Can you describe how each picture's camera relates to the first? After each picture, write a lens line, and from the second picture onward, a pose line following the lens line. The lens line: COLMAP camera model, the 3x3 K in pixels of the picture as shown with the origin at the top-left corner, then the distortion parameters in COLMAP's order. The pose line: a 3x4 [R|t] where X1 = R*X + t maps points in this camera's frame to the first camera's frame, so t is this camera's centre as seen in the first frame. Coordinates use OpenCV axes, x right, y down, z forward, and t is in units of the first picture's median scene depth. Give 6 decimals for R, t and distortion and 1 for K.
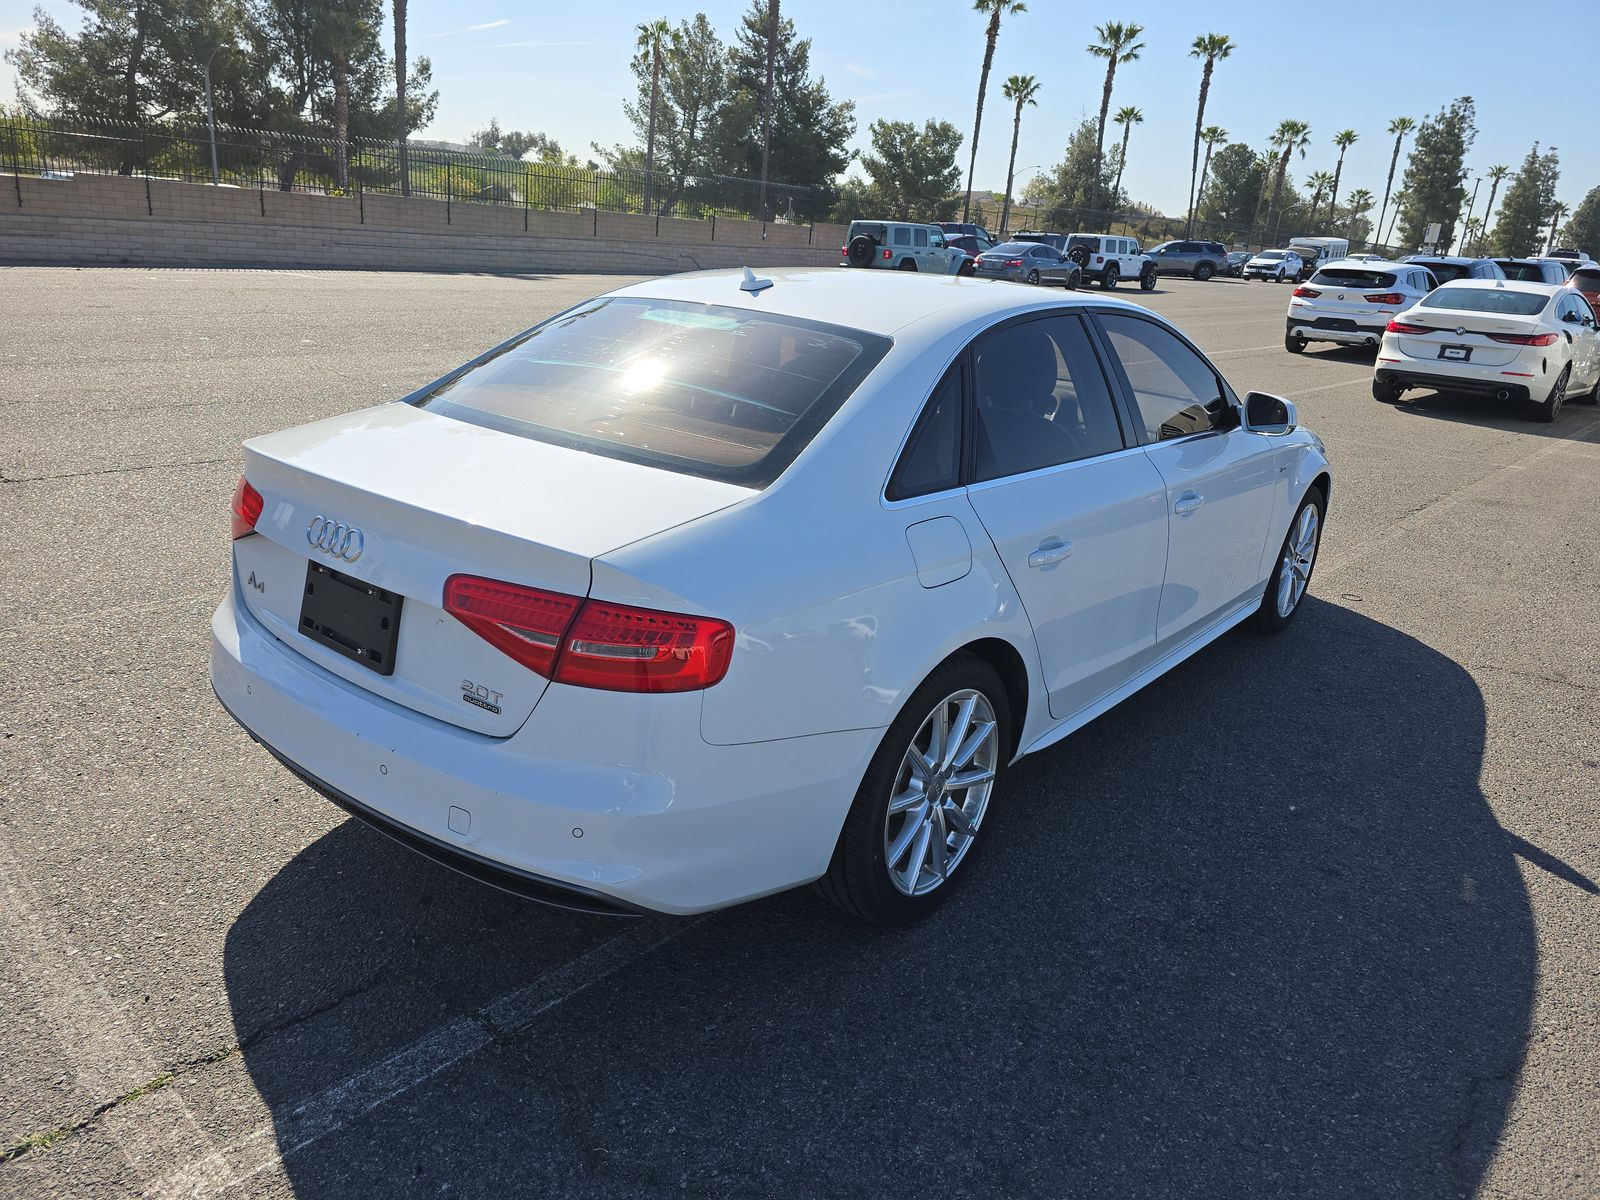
lens RADIAL K [[1079.6, 0, 803.7], [0, 1079.6, 596.0], [0, 0, 1]] dist [0.029483, -0.036681]
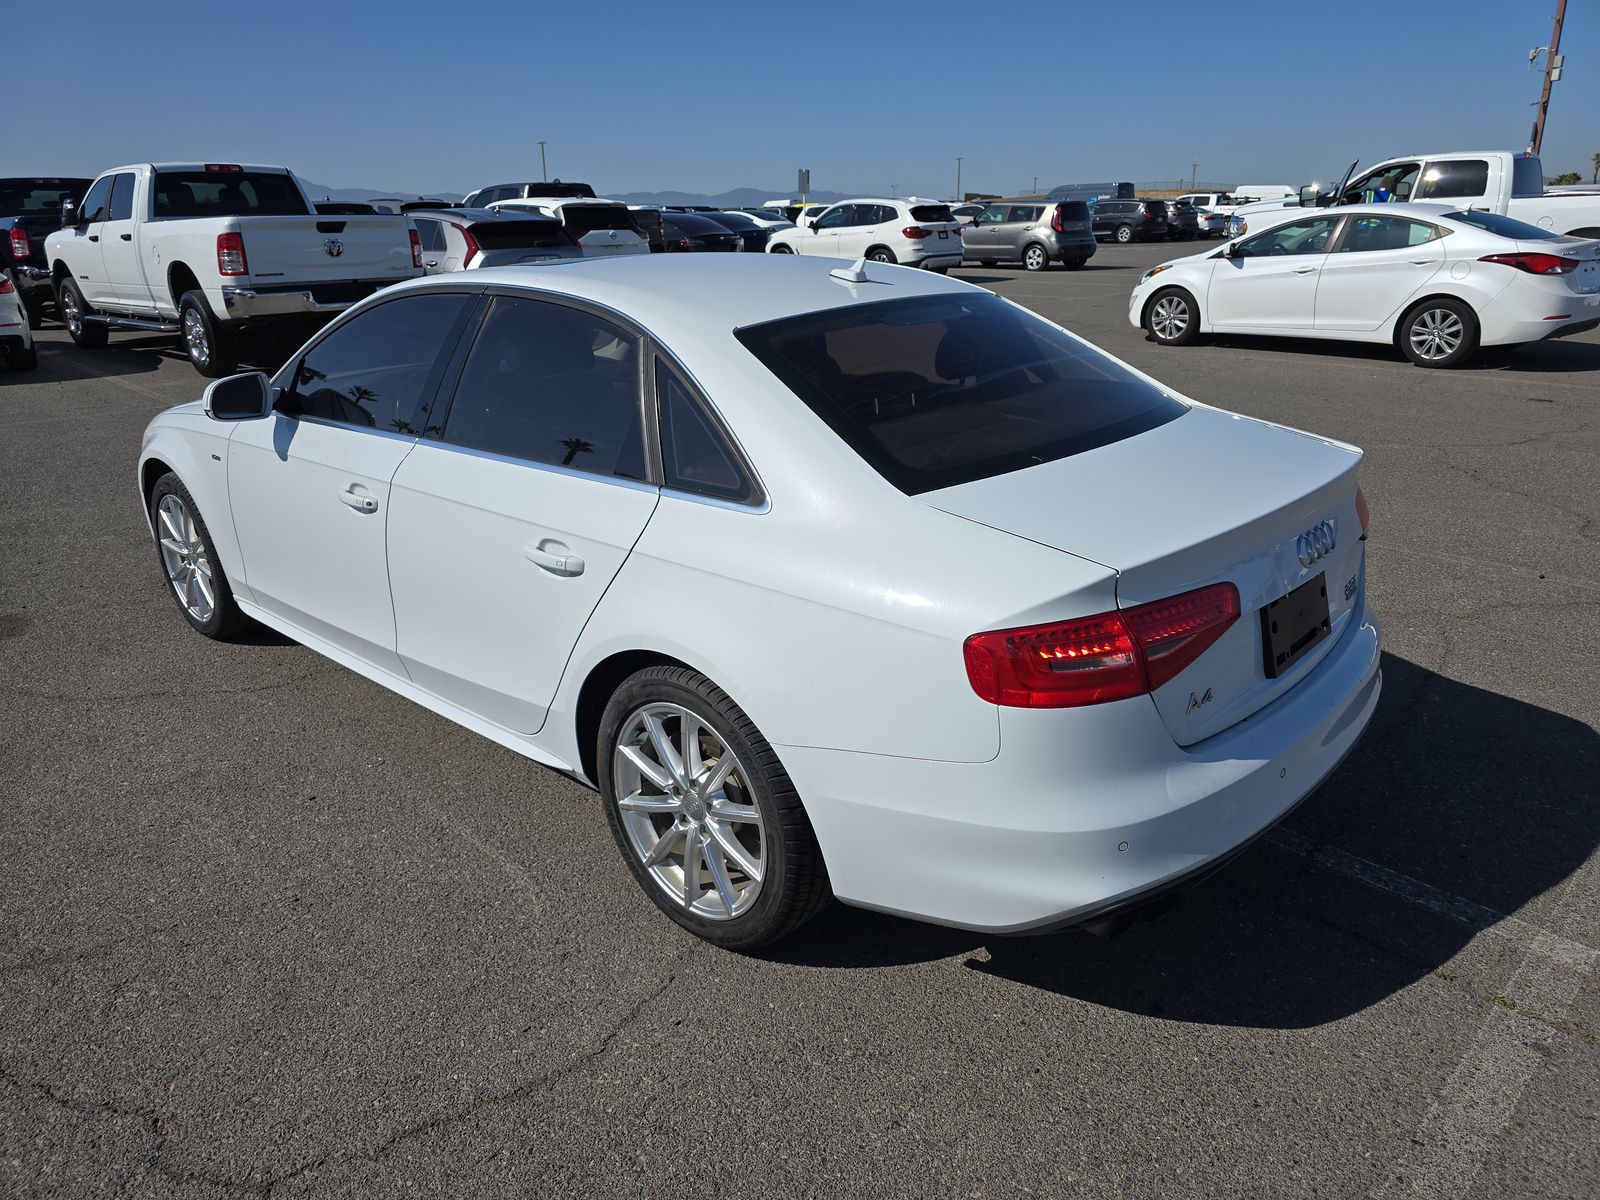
lens RADIAL K [[1079.6, 0, 800.5], [0, 1079.6, 613.7], [0, 0, 1]] dist [0.029483, -0.036681]
pose [[0.038201, -0.398326, 0.916448, -1.406881], [0.327301, 0.871515, 0.365153, -0.523716], [-0.944148, 0.286005, 0.163665, 1.315100]]
